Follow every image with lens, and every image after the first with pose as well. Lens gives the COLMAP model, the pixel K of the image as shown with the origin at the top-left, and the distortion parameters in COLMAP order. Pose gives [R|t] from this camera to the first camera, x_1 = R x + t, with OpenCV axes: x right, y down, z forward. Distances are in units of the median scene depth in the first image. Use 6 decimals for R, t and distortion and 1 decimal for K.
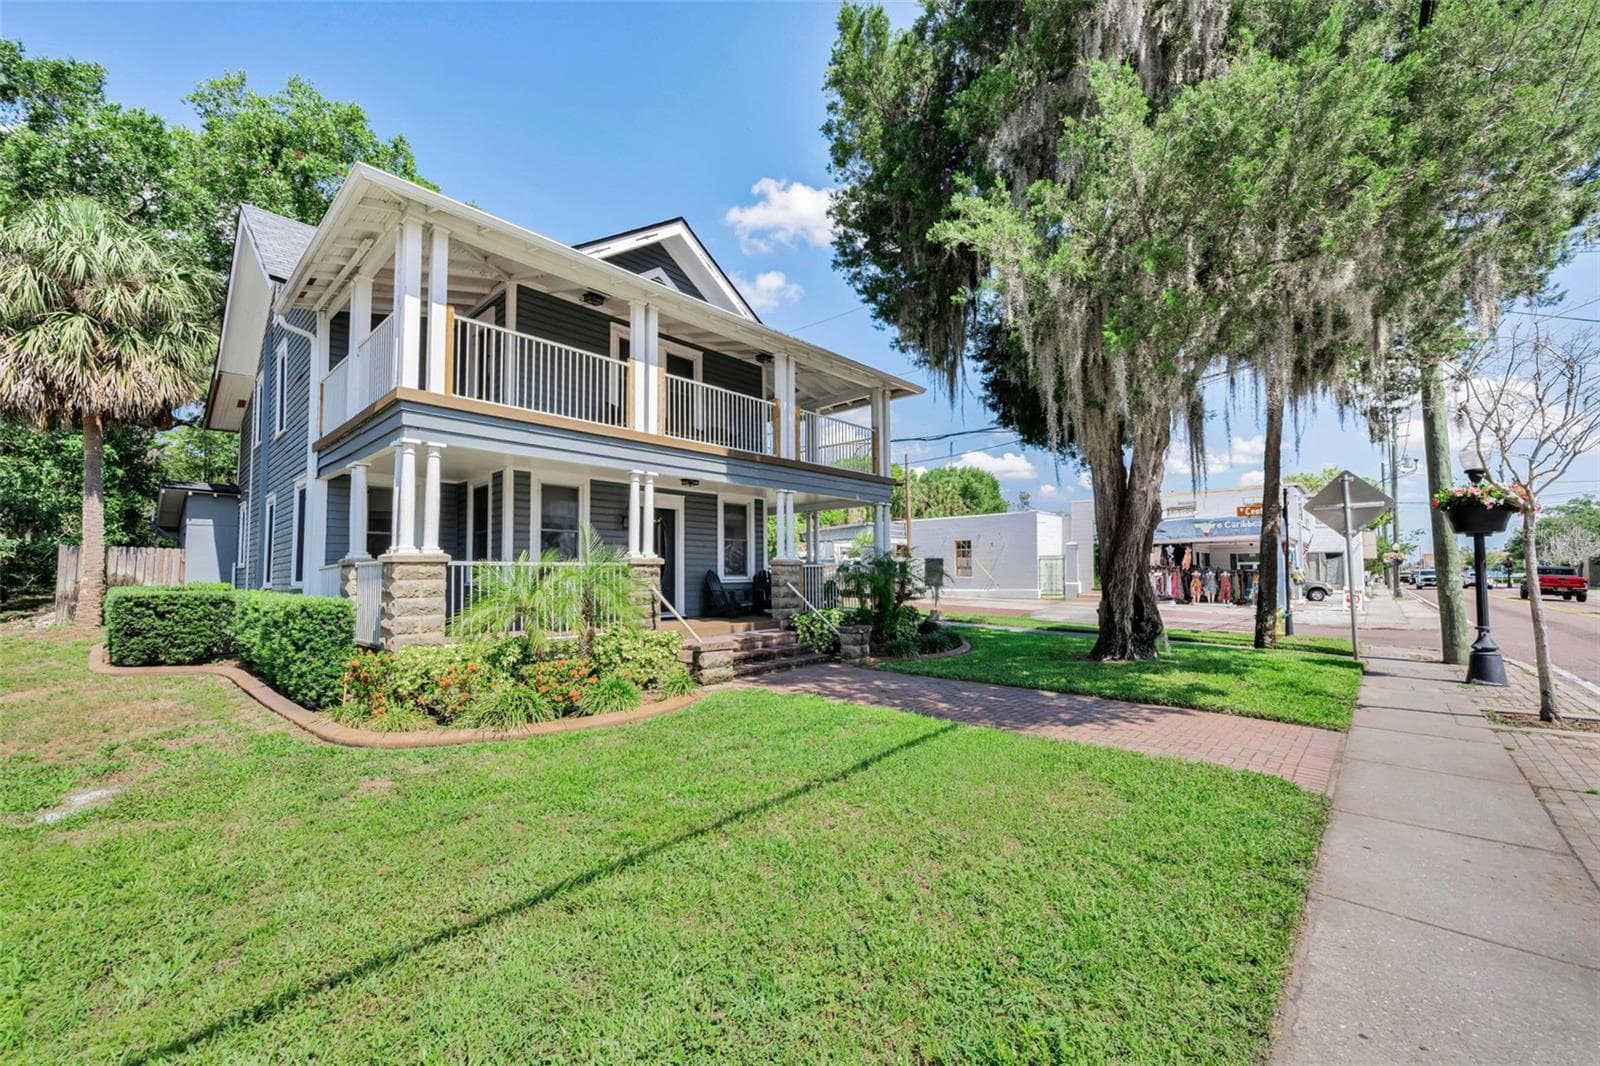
lens RADIAL K [[632.7, 0, 796.4], [0, 632.7, 586.5], [0, 0, 1]] dist [0.000362, 0.000051]
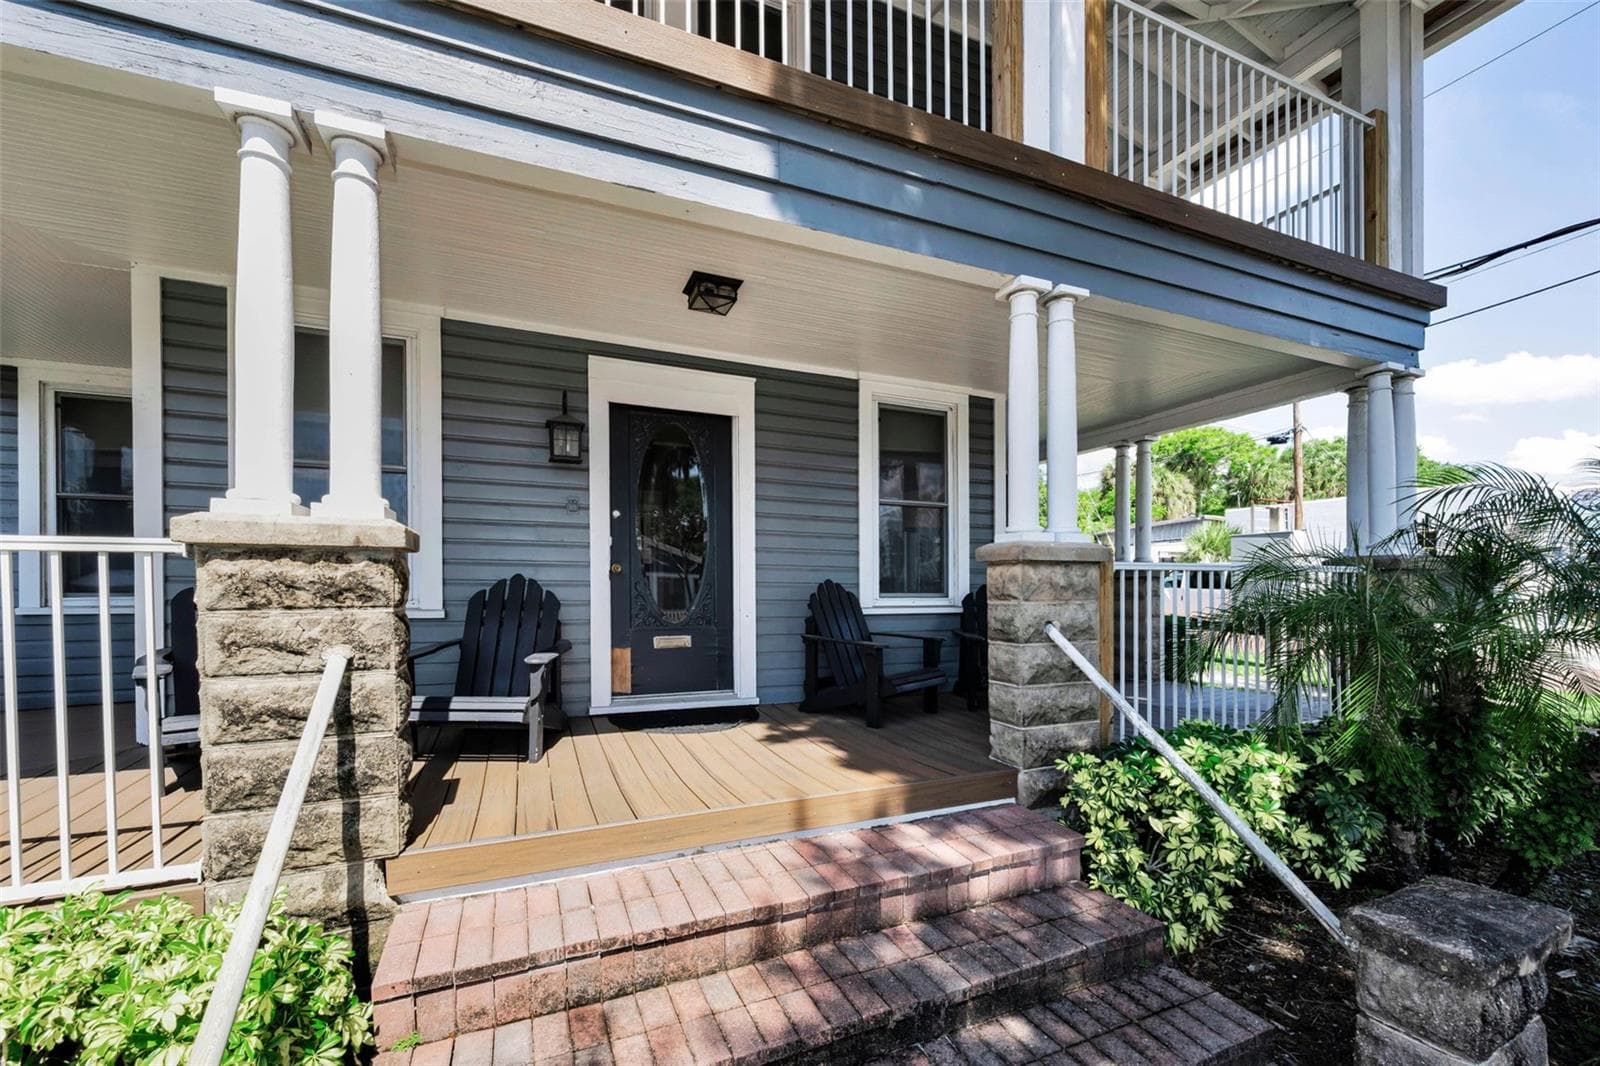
lens RADIAL K [[632.7, 0, 796.4], [0, 632.7, 586.5], [0, 0, 1]] dist [0.000362, 0.000051]
pose [[0.907587, 0.008070, -0.419788, 0.001313], [-0.016698, 0.999718, -0.016882, -0.017293], [0.419533, 0.022332, 0.907465, 0.711115]]
